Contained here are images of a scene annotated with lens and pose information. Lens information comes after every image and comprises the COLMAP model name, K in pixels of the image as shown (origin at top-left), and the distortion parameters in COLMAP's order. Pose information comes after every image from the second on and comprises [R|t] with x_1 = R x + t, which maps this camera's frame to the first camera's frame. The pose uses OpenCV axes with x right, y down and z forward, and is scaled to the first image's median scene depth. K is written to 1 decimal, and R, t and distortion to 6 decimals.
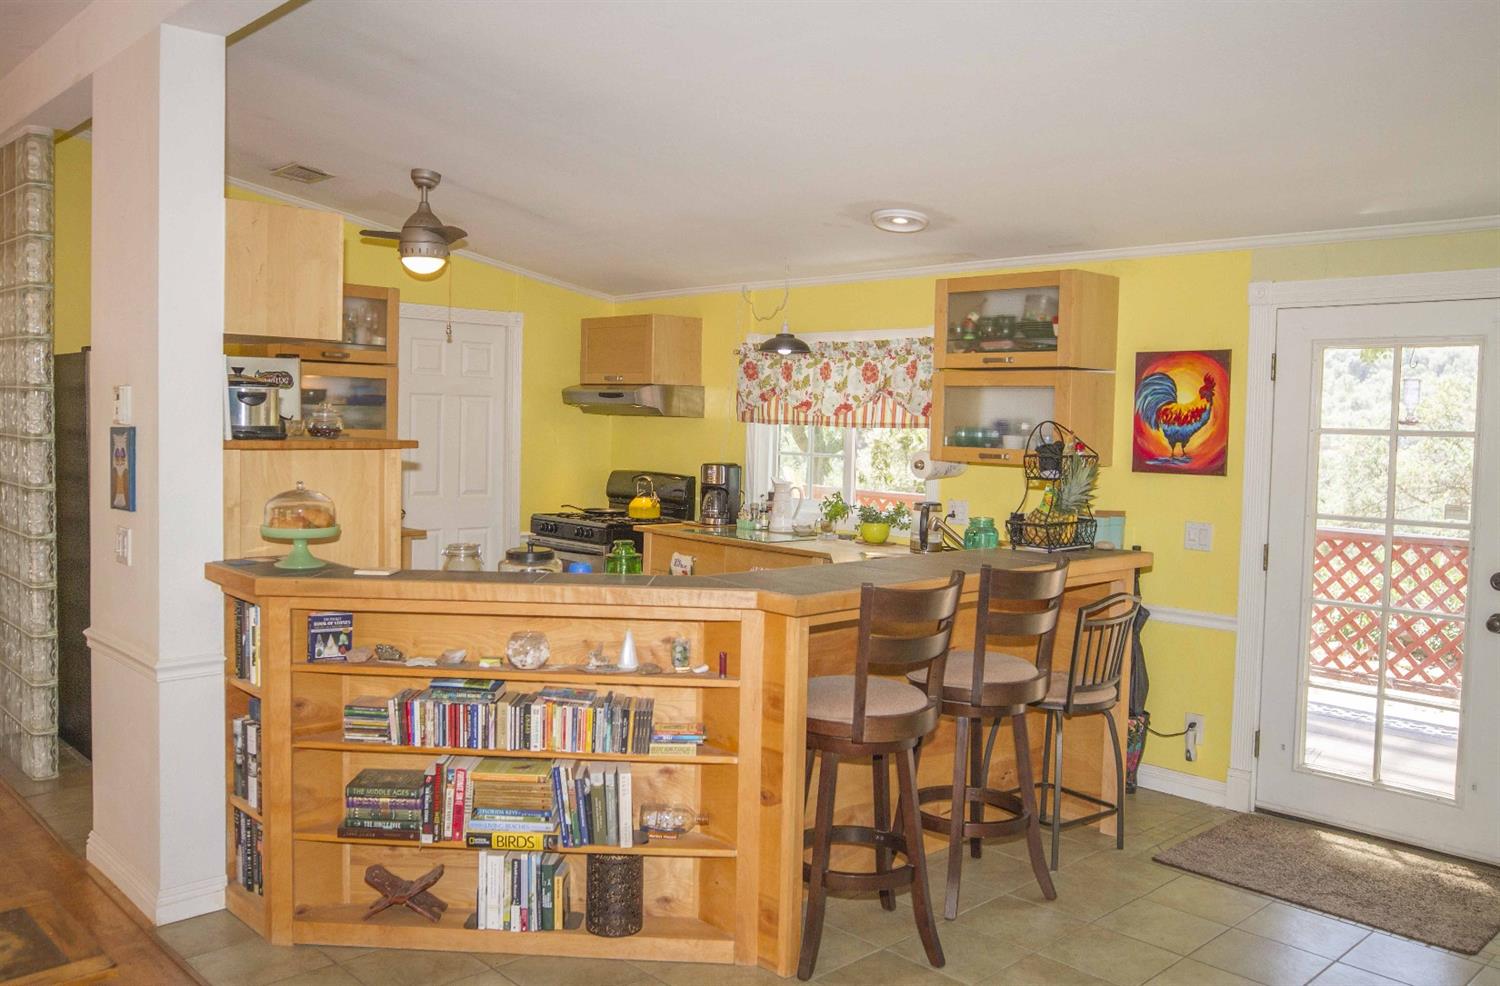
lens RADIAL K [[1218.9, 0, 746.9], [0, 1218.9, 474.6], [0, 0, 1]] dist [-0.024956, -0.006215]
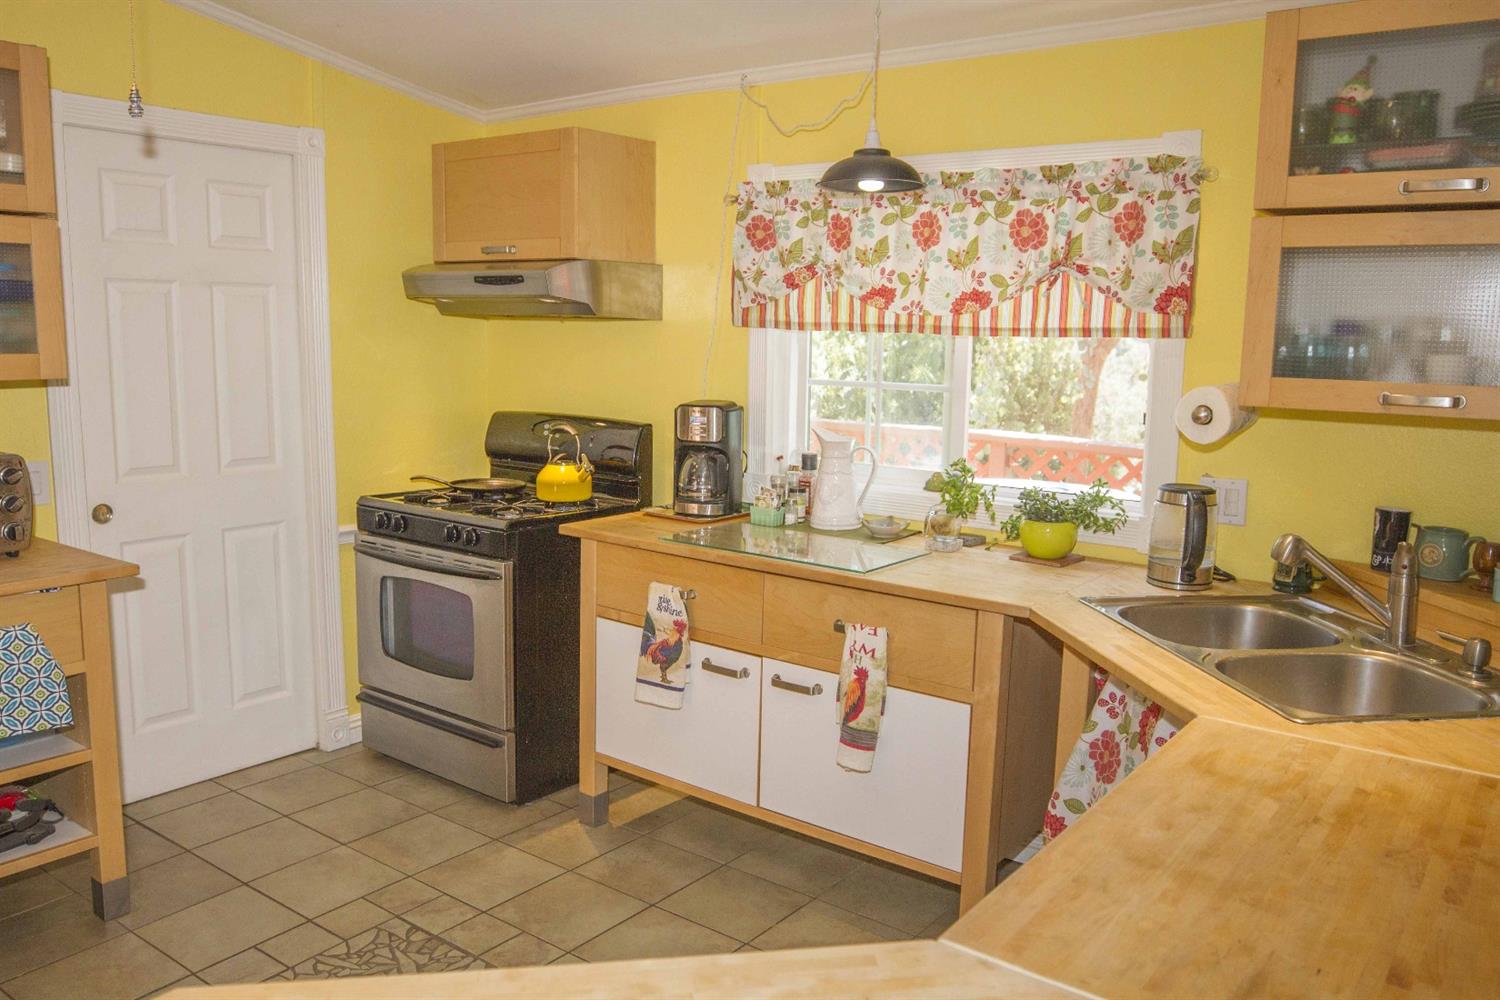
lens RADIAL K [[1168.4, 0, 747.1], [0, 1168.4, 507.5], [0, 0, 1]] dist [-0.042693, 0.008761]
pose [[0.986572, -0.034473, 0.159647, -0.102125], [0.016240, 0.993333, 0.114133, -0.025140], [-0.162517, -0.110007, 0.980554, 0.530936]]
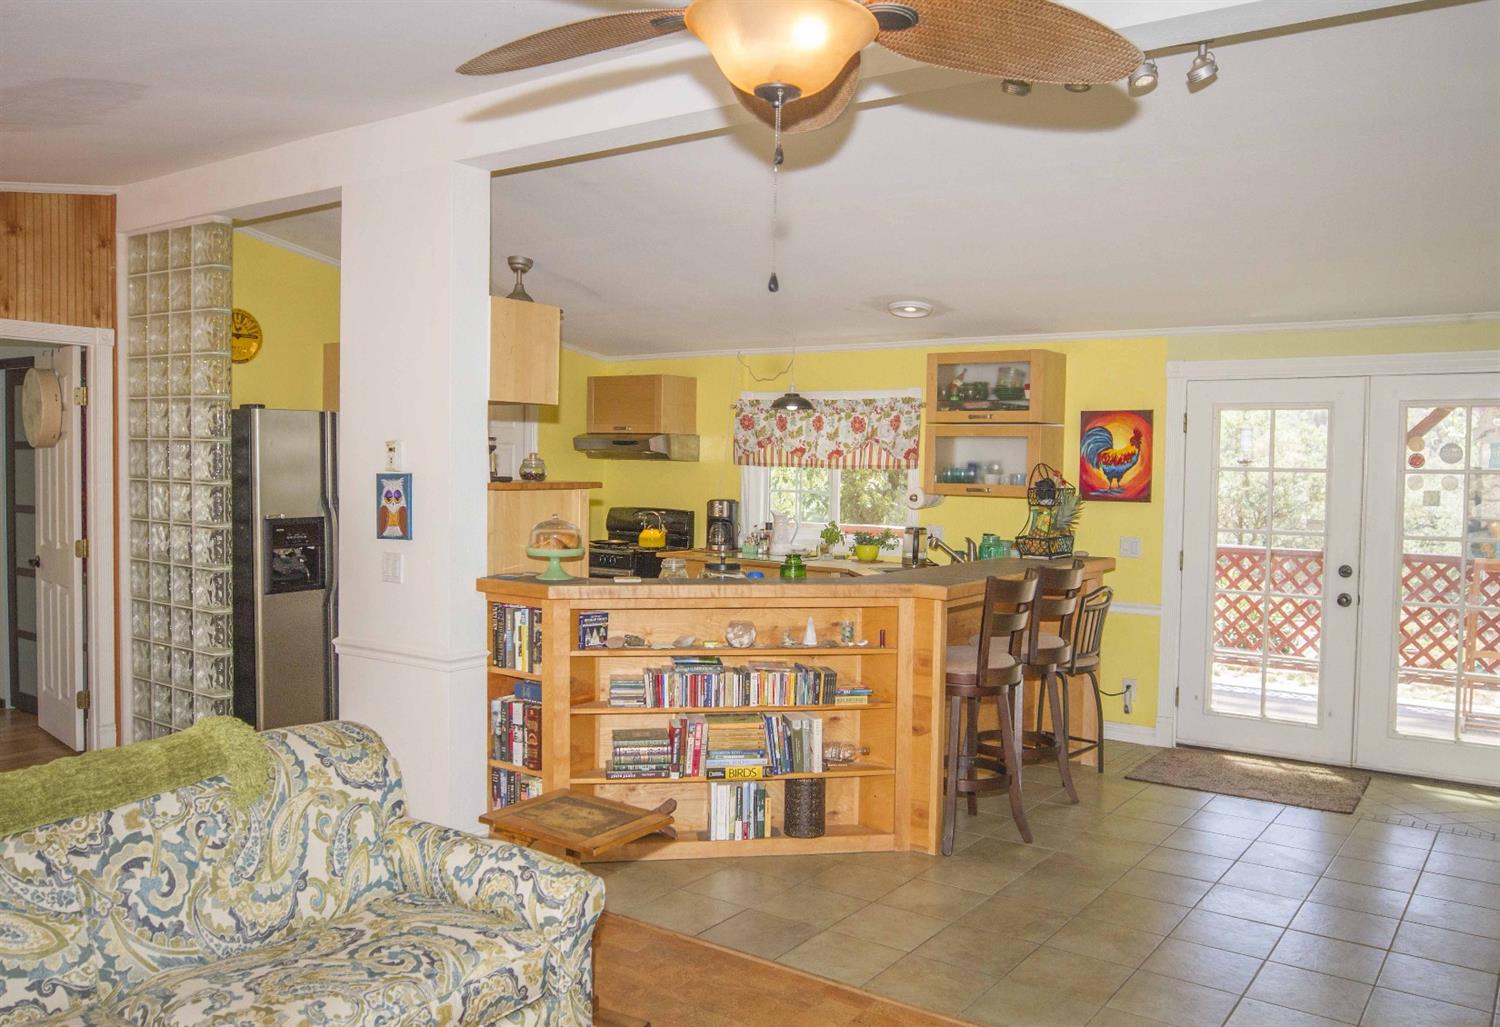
lens RADIAL K [[1195.5, 0, 787.2], [0, 1195.5, 508.0], [0, 0, 1]] dist [-0.037813, 0.012936]
pose [[0.978004, -0.014648, 0.208073, -0.229960], [0.015692, 0.999871, -0.003369, 0.004472], [-0.207997, 0.006560, 0.978107, -0.183161]]
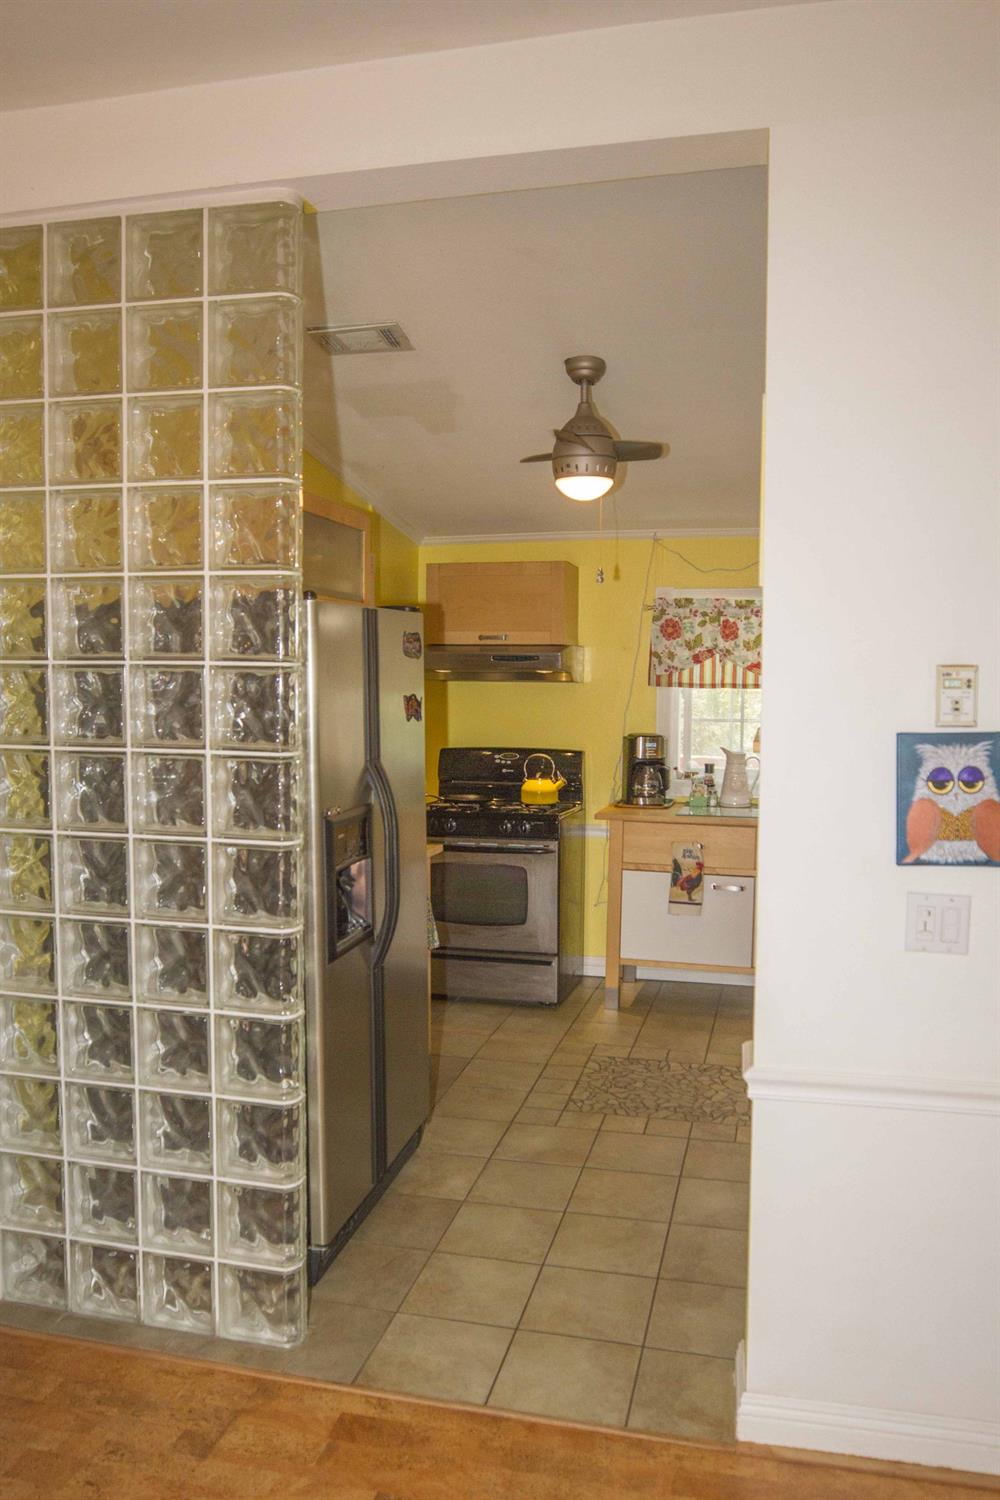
lens RADIAL K [[1168.4, 0, 488.1], [0, 1168.4, 752.5], [0, 0, 1]] dist [-0.042693, 0.008761]
pose [[0.850784, -0.056994, 0.522416, -0.630077], [0.043065, 0.998319, 0.038781, -0.038096], [-0.523748, -0.010496, 0.851809, 0.384224]]
